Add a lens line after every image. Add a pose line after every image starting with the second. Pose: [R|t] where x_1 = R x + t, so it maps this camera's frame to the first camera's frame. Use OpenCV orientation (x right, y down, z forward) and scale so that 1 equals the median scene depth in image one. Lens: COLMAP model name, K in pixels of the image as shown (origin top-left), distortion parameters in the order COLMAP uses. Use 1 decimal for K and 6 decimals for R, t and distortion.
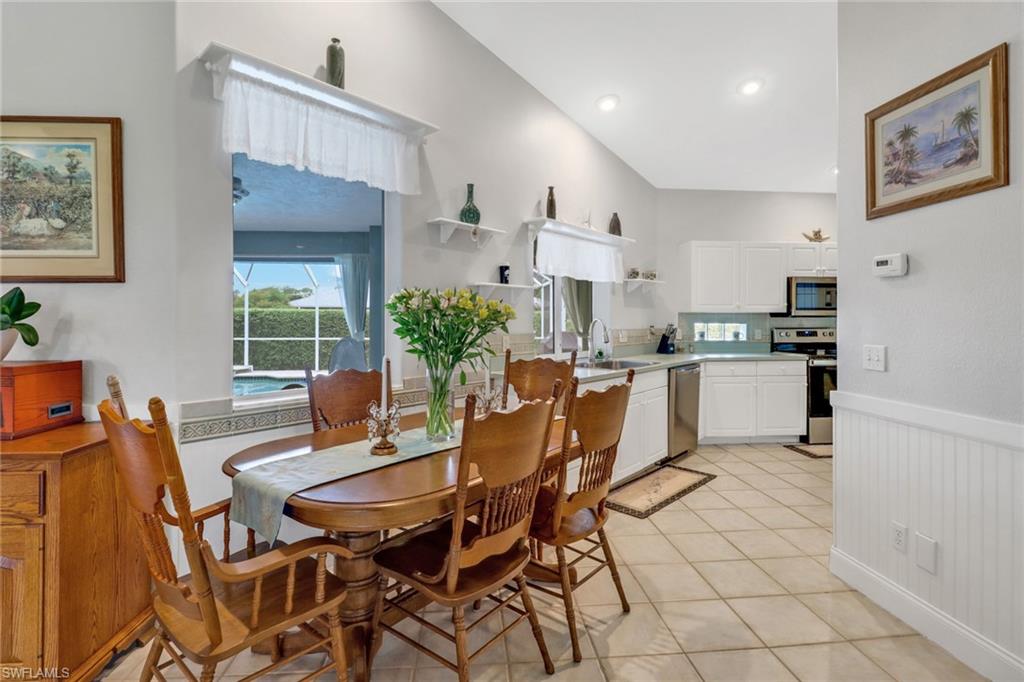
lens RADIAL K [[473.1, 0, 510.1], [0, 473.1, 321.3], [0, 0, 1]] dist [-0.000199, -0.000425]
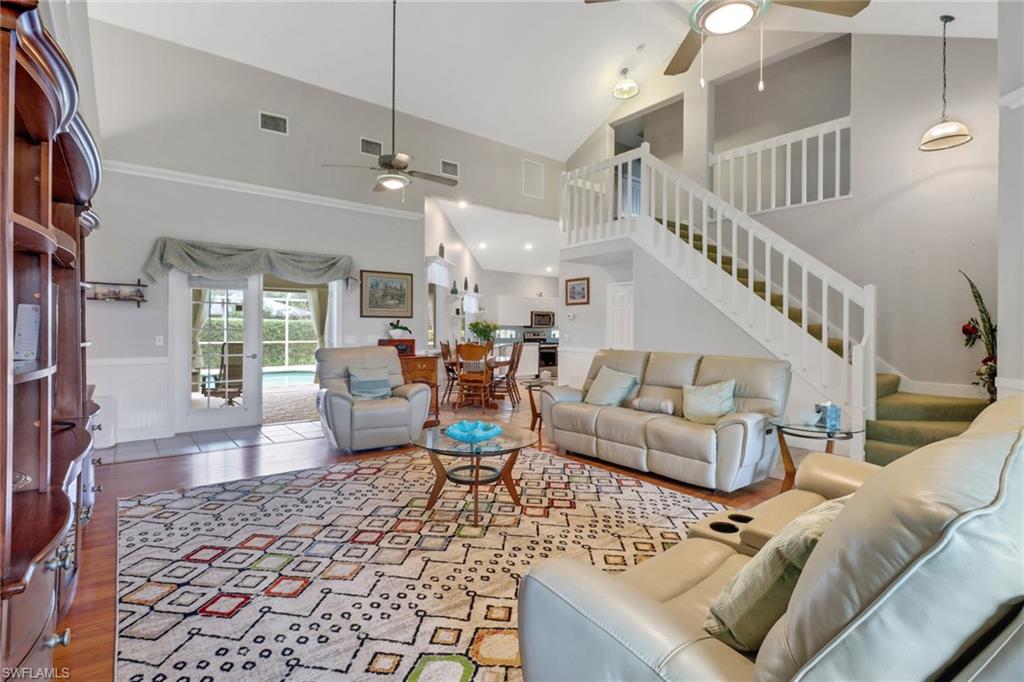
lens RADIAL K [[477.8, 0, 512.0], [0, 477.8, 341.0], [0, 0, 1]] dist [-0.001374, -0.000312]
pose [[0.821341, -0.009980, 0.570350, -0.891225], [-0.005765, 0.999651, 0.025793, -0.003469], [-0.570409, -0.024473, 0.820996, -0.958753]]
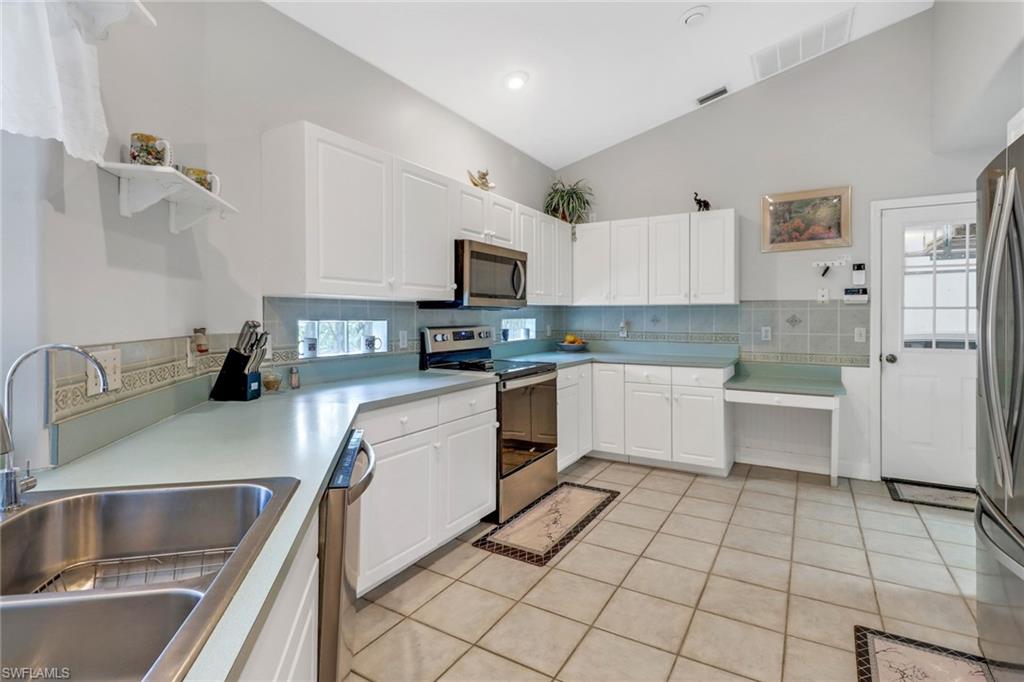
lens RADIAL K [[498.3, 0, 511.4], [0, 498.3, 320.3], [0, 0, 1]] dist [-0.000303, -0.000676]
pose [[0.581594, -0.008843, 0.813431, 0.129379], [0.000071, 0.999941, 0.010820, -0.001193], [-0.813480, -0.006235, 0.581560, 0.585628]]
